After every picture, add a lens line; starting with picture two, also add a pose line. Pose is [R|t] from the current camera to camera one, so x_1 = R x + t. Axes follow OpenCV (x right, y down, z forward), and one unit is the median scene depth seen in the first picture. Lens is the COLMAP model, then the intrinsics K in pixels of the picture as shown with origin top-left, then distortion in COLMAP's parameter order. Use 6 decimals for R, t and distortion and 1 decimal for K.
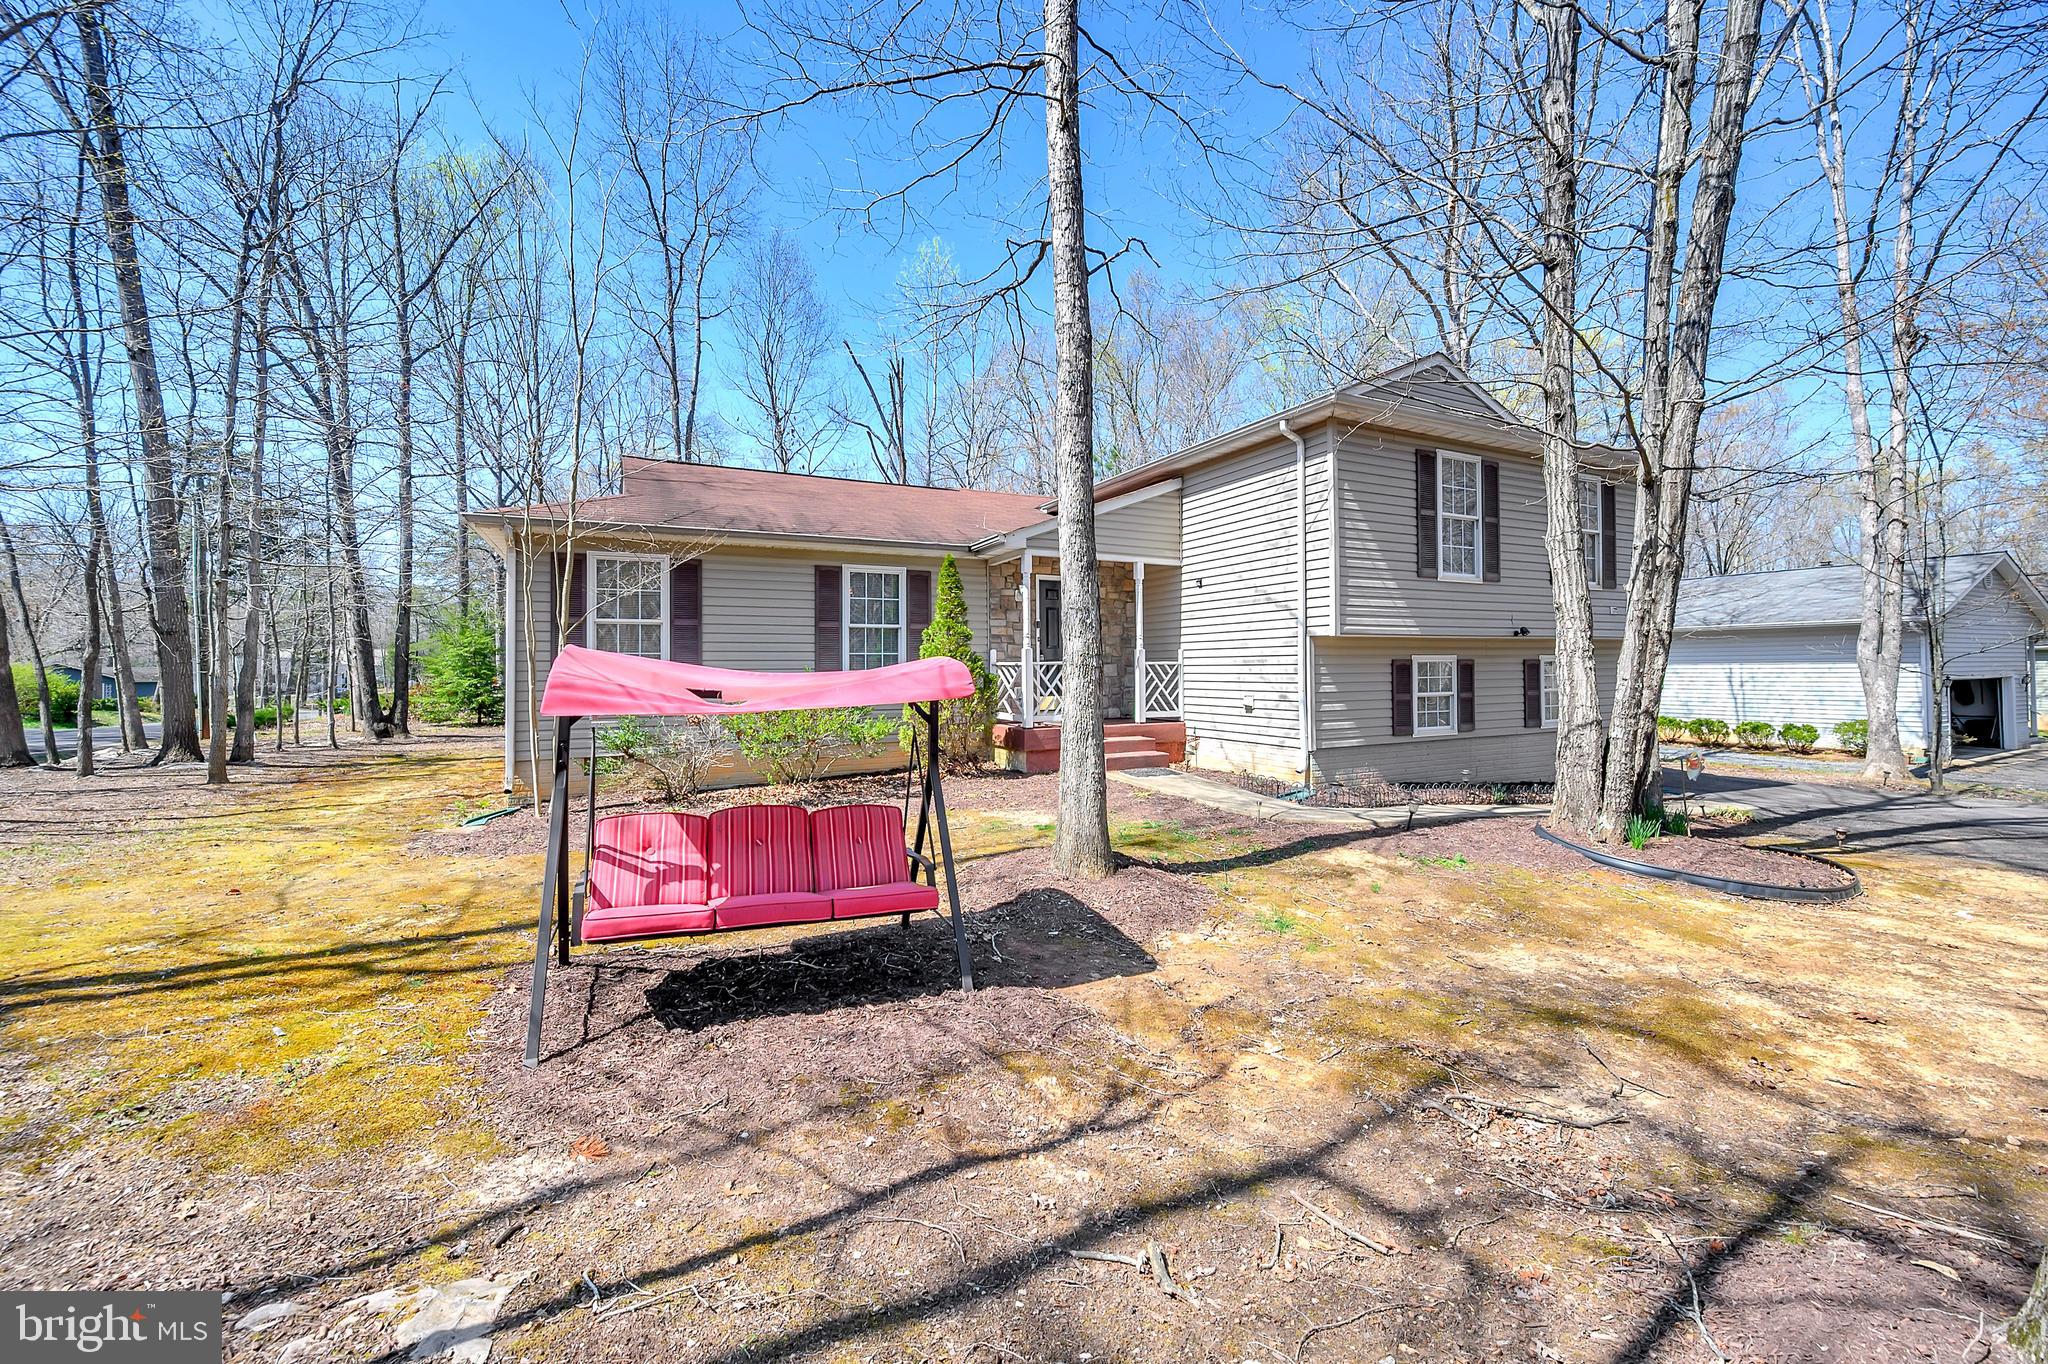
lens RADIAL K [[818.0, 0, 1035.8], [0, 818.0, 669.7], [0, 0, 1]] dist [-0.000814, -0.000276]
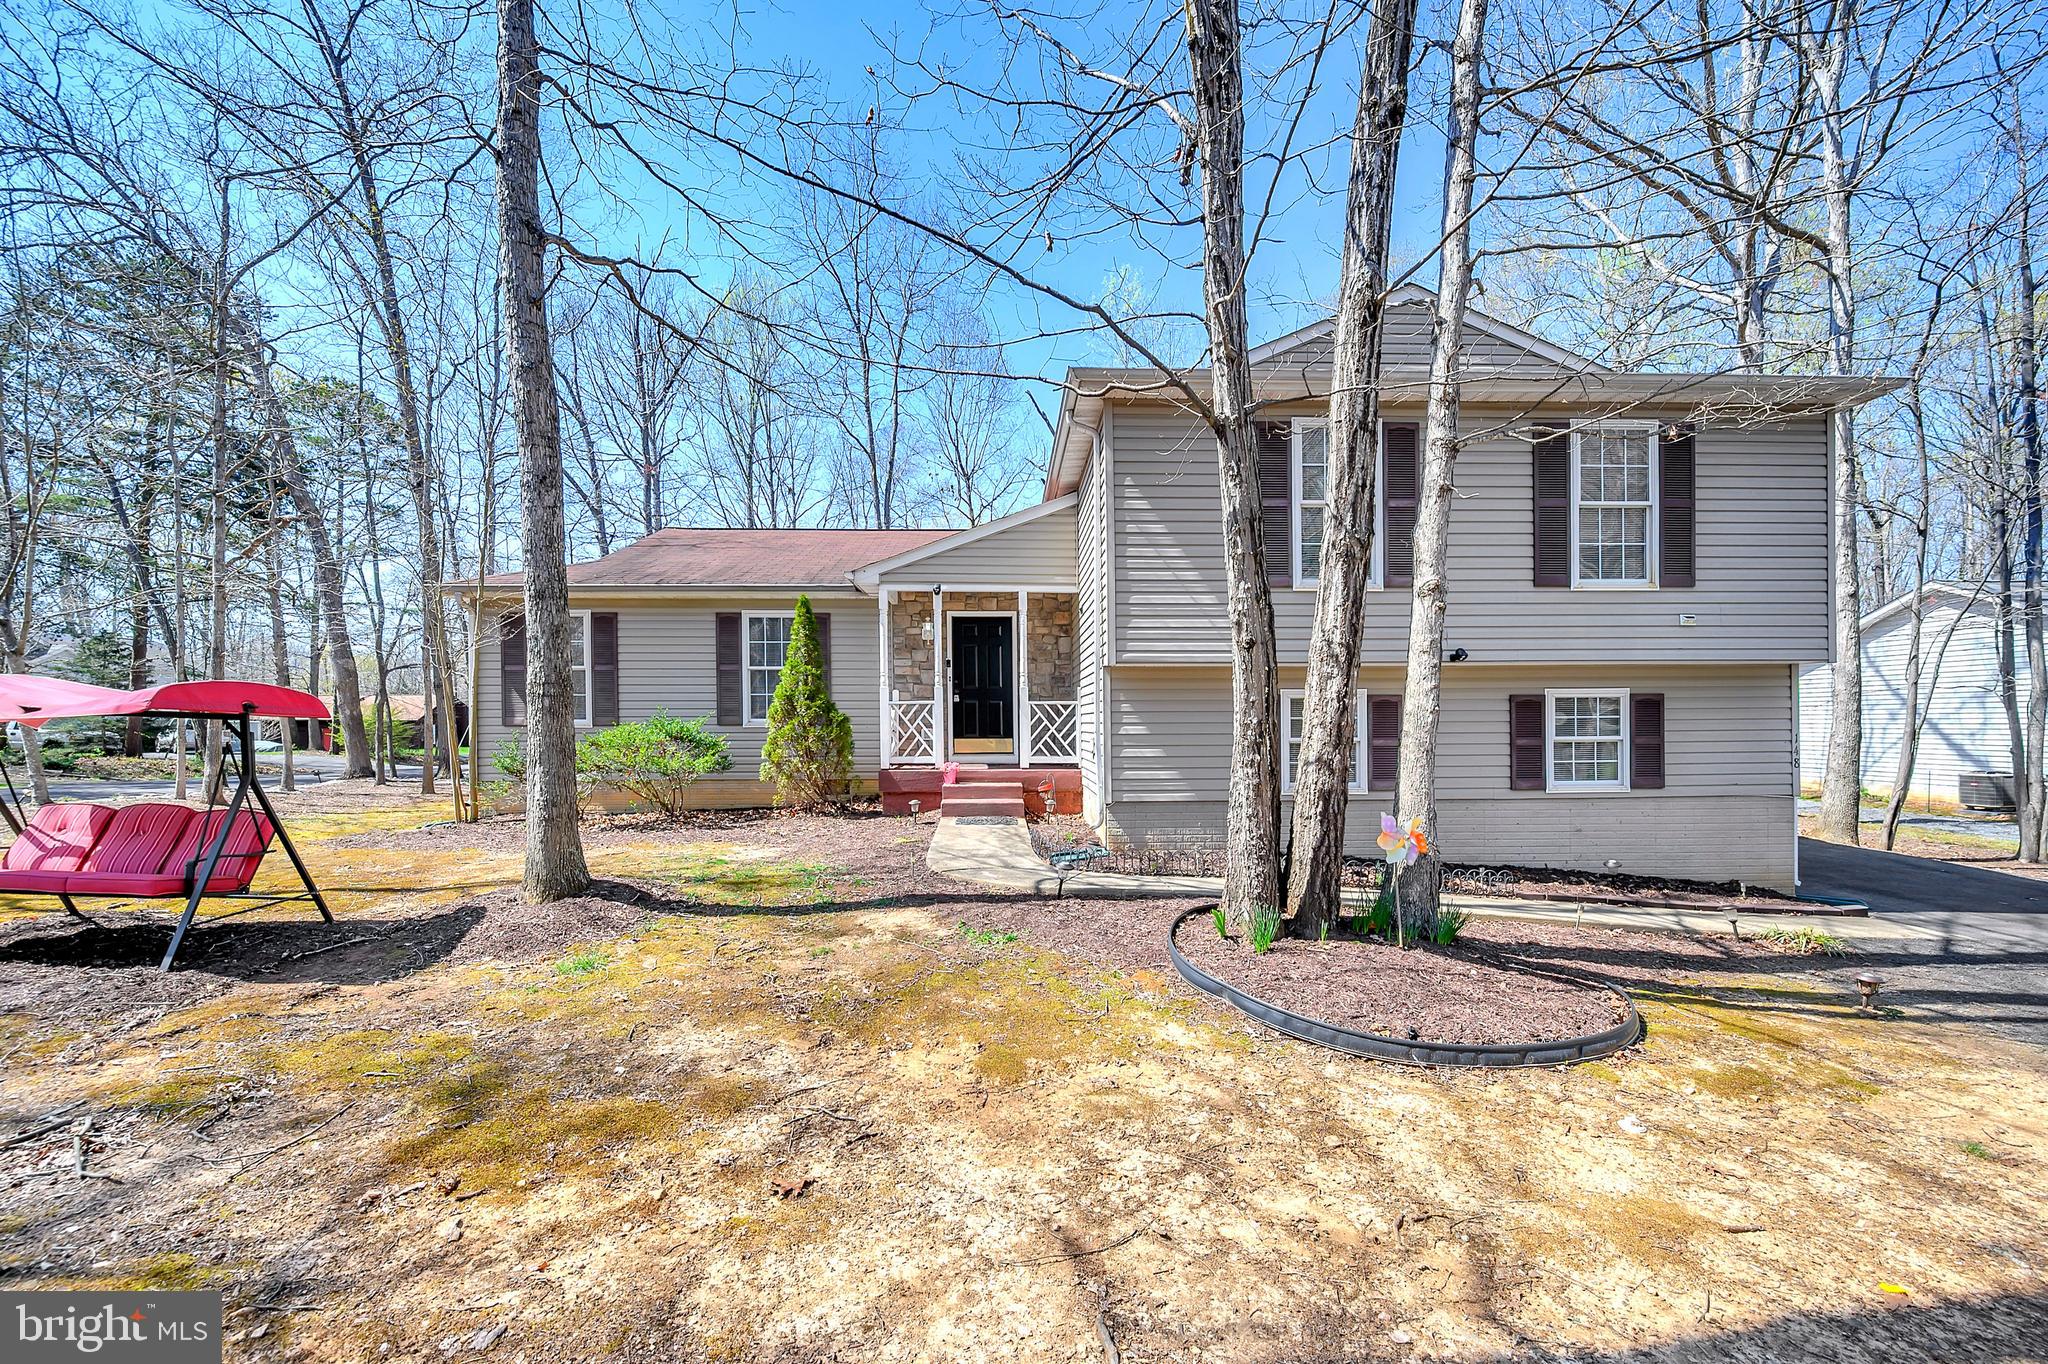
lens RADIAL K [[840.3, 0, 1026.2], [0, 840.3, 727.1], [0, 0, 1]] dist [-0.000429, 0.000201]
pose [[0.903197, 0.007526, -0.429159, 0.614484], [-0.005547, 0.999967, 0.005863, 0.015670], [0.429190, -0.002915, 0.903210, 0.185257]]
